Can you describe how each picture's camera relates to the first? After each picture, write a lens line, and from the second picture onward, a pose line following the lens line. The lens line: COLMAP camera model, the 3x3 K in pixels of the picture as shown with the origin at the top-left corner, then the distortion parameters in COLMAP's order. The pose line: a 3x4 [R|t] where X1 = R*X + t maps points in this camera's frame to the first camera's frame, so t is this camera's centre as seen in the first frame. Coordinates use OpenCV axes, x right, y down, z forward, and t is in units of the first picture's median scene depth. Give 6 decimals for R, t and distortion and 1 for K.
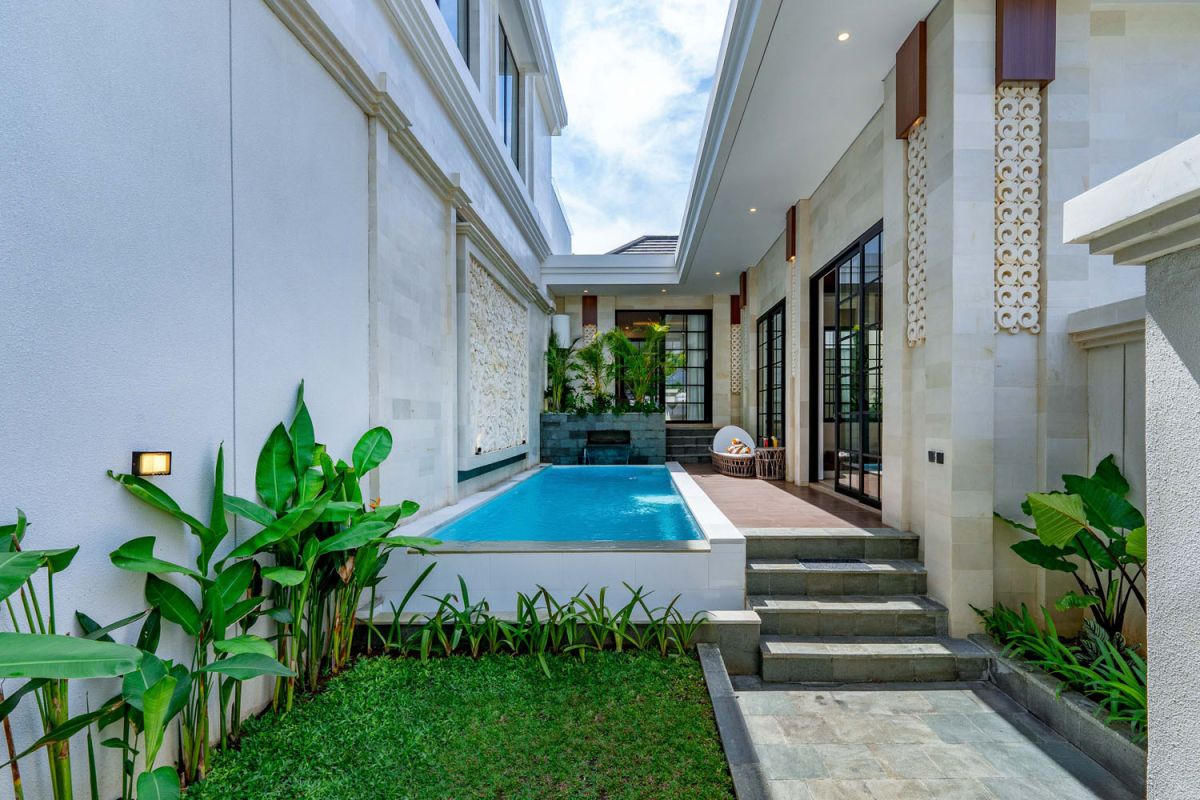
lens RADIAL K [[537.3, 0, 629.5], [0, 537.3, 420.3], [0, 0, 1]] dist [0.003864, 0.000120]
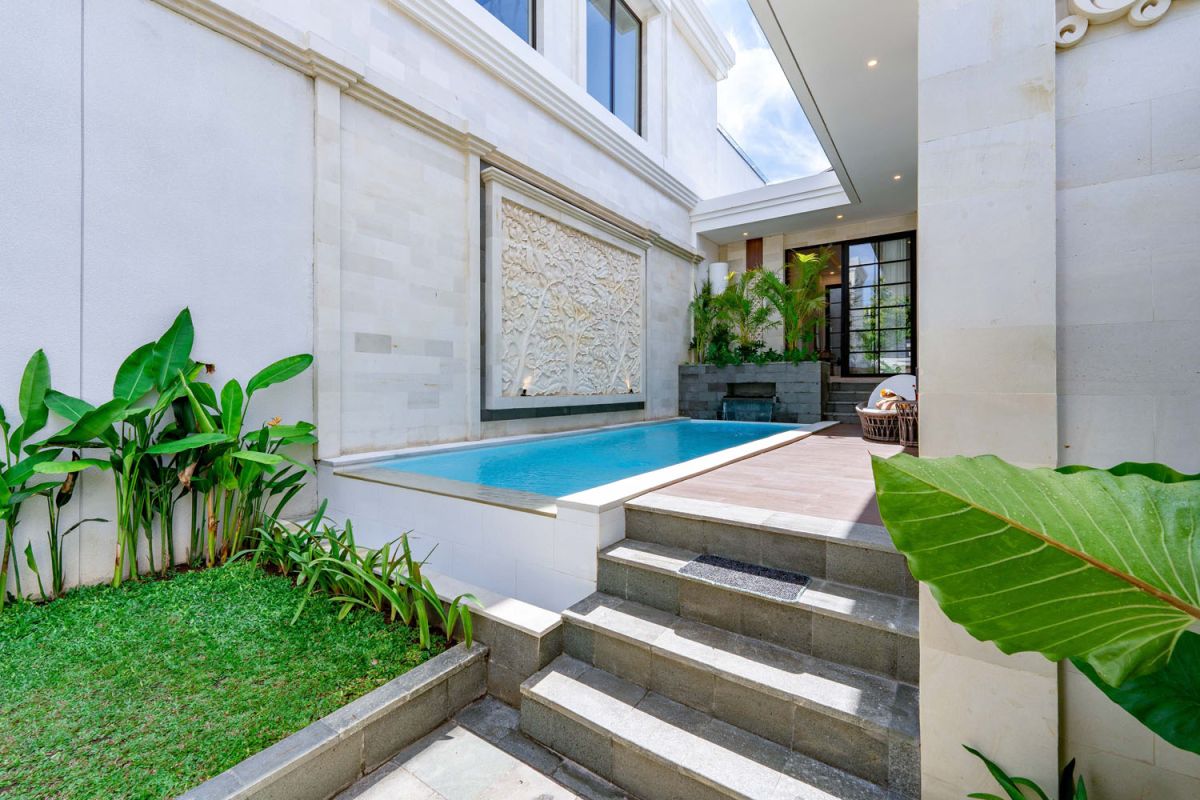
lens RADIAL K [[490.6, 0, 582.2], [0, 490.6, 381.7], [0, 0, 1]] dist [-0.001289, -0.000040]
pose [[0.817931, -0.001239, -0.575315, 0.200991], [-0.004615, 0.999951, -0.008714, 0.025835], [0.575298, 0.009783, 0.817886, 0.179071]]
